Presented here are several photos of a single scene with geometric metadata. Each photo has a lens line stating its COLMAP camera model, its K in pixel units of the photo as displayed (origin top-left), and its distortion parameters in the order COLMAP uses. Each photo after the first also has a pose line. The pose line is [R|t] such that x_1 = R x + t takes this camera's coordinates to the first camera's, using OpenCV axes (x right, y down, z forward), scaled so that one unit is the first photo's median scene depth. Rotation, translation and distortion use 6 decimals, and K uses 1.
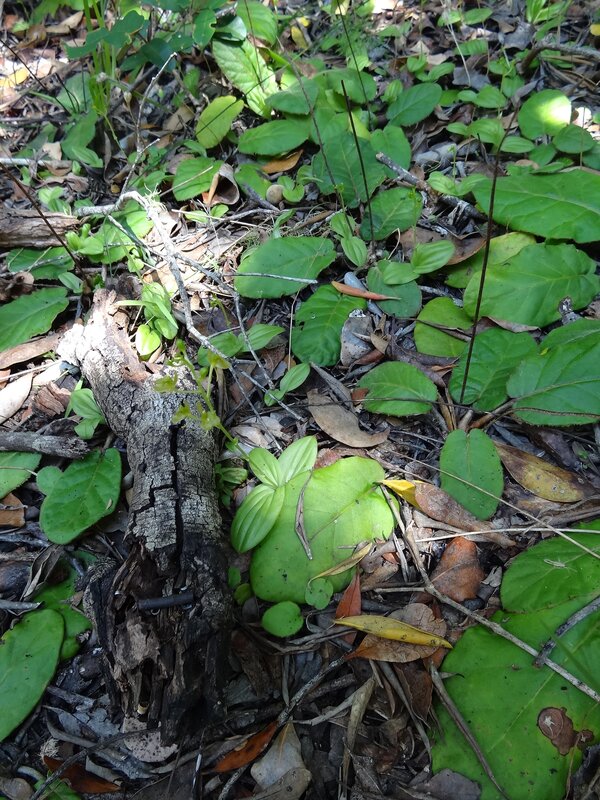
lens RADIAL K [[582.7, 0, 300.5], [0, 582.7, 400.2], [0, 0, 1]] dist [-0.047171, -0.000666]
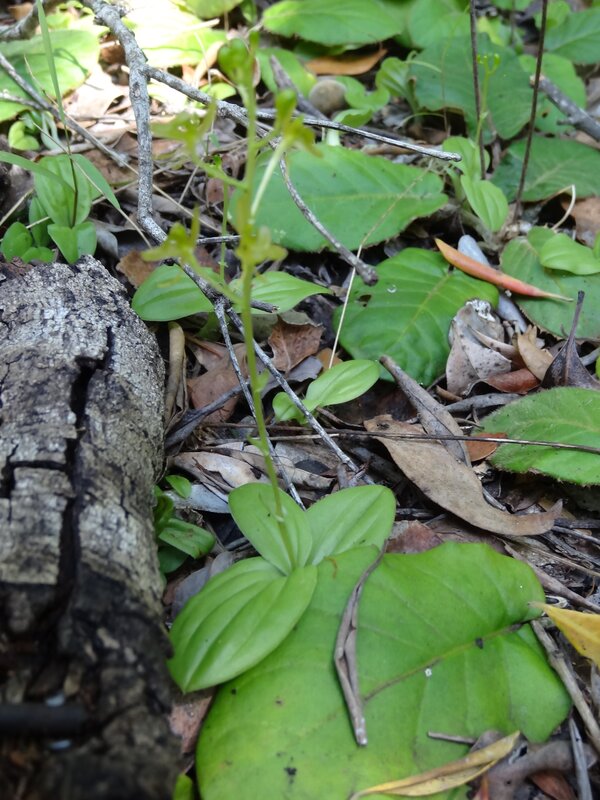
lens RADIAL K [[1102.2, 0, 299.7], [0, 1102.2, 399.8], [0, 0, 1]] dist [-0.117206, 0.000000]
pose [[0.969836, 0.229621, 0.081804, -0.119975], [-0.197108, 0.936192, -0.291019, 0.249139], [-0.143408, 0.266117, 0.953214, 0.230583]]
